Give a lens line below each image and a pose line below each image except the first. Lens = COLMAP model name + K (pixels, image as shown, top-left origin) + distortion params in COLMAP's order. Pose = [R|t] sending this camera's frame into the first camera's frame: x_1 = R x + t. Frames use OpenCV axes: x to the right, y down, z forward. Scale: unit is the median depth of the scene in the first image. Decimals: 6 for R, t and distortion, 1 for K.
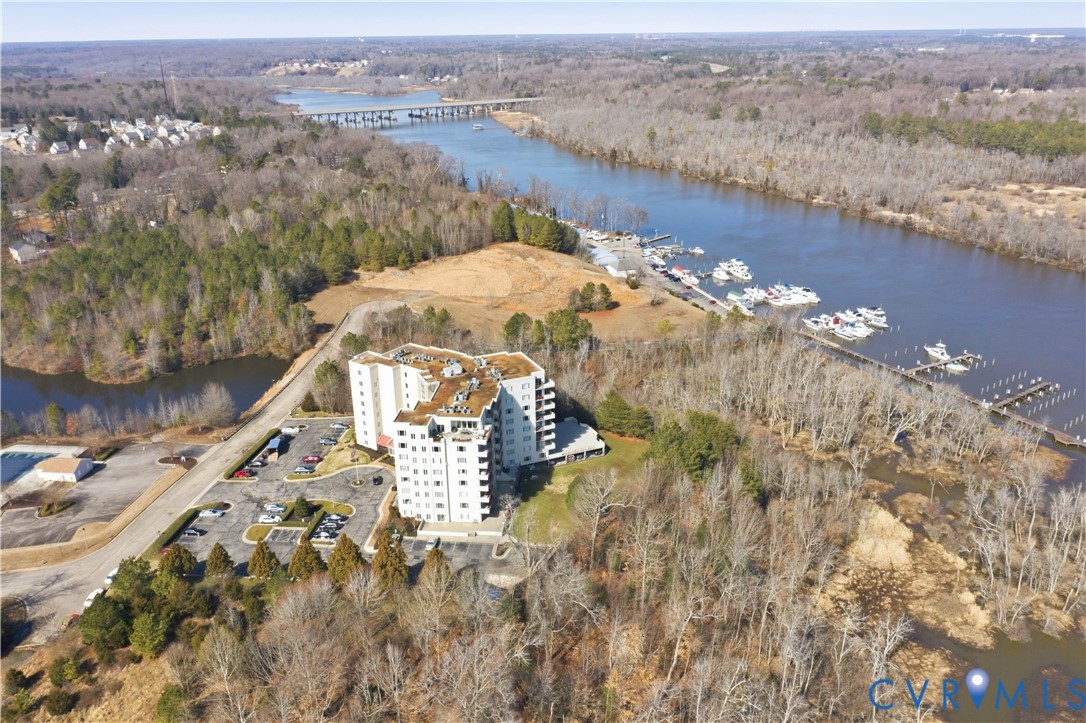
lens RADIAL K [[900.9, 0, 543.0], [0, 900.9, 361.5], [0, 0, 1]] dist [-0.000141, 0.000186]
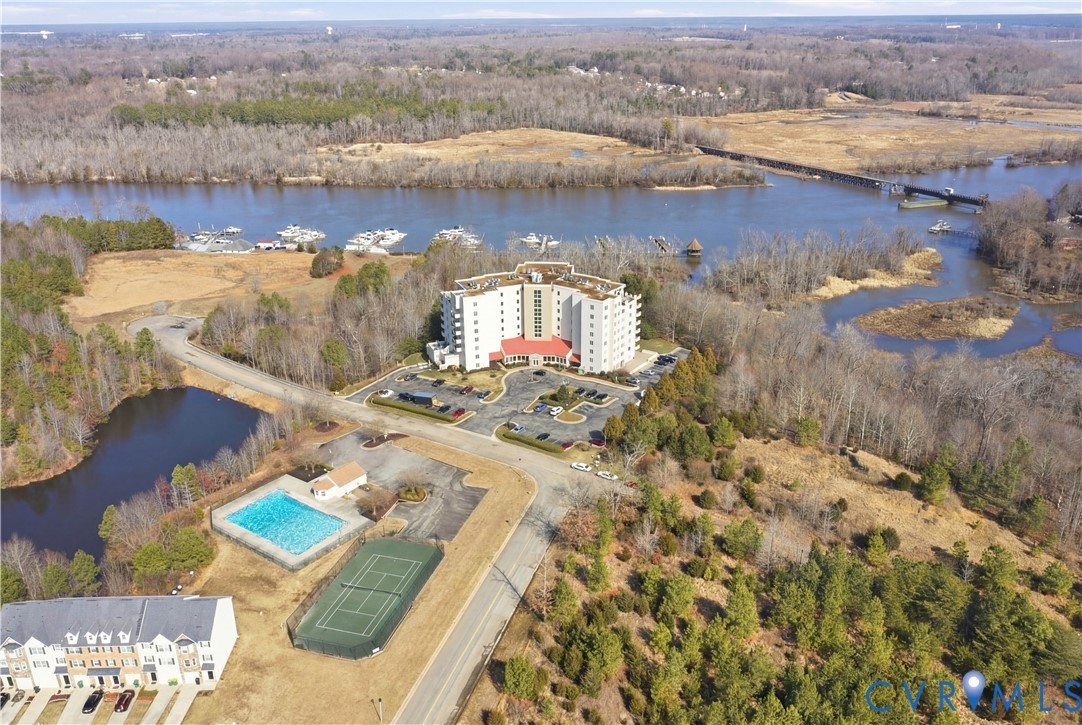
lens RADIAL K [[897.6, 0, 541.0], [0, 897.6, 362.5], [0, 0, 1]] dist [-0.000141, 0.000186]
pose [[0.486522, -0.309048, 0.817182, -1.097160], [0.305666, 0.936444, 0.172168, -0.090793], [-0.818453, 0.166022, 0.550066, 0.267336]]
